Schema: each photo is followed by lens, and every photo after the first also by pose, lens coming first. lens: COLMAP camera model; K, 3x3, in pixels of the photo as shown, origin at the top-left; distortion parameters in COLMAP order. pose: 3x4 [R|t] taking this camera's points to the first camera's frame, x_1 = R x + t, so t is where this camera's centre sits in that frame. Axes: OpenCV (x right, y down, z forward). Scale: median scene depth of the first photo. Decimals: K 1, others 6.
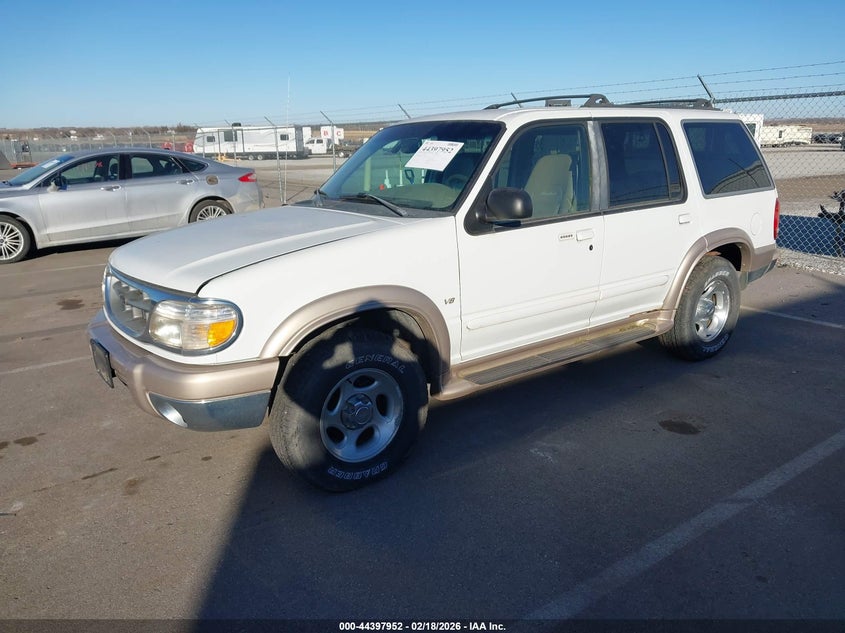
lens RADIAL K [[678.0, 0, 422.2], [0, 678.0, 318.5], [0, 0, 1]] dist [0.008906, 0.005986]
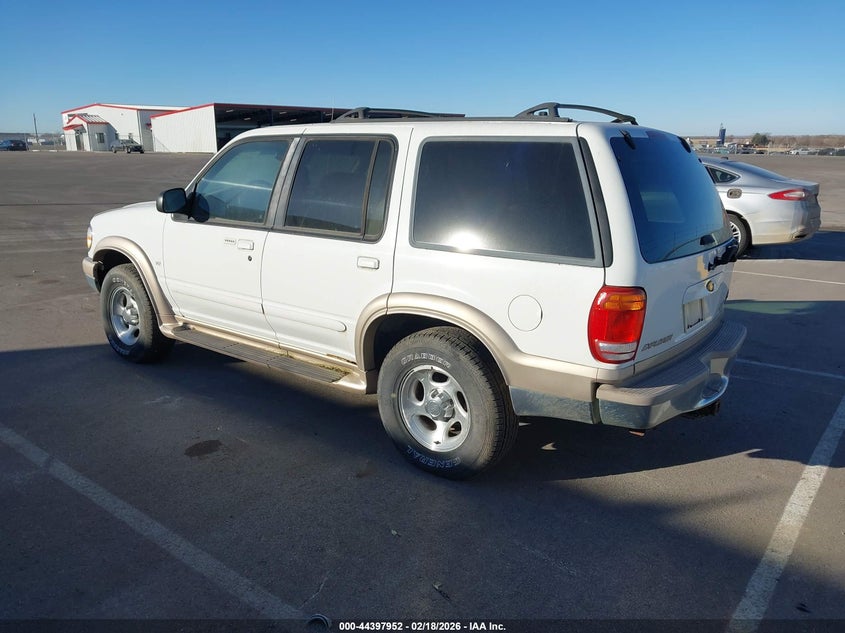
lens RADIAL K [[678.0, 0, 424.5], [0, 678.0, 319.9], [0, 0, 1]] dist [0.008906, 0.005986]
pose [[0.252256, 0.264995, -0.930669, 1.276978], [-0.267661, 0.943355, 0.196058, -0.283682], [0.929906, 0.199647, 0.308896, 0.917817]]
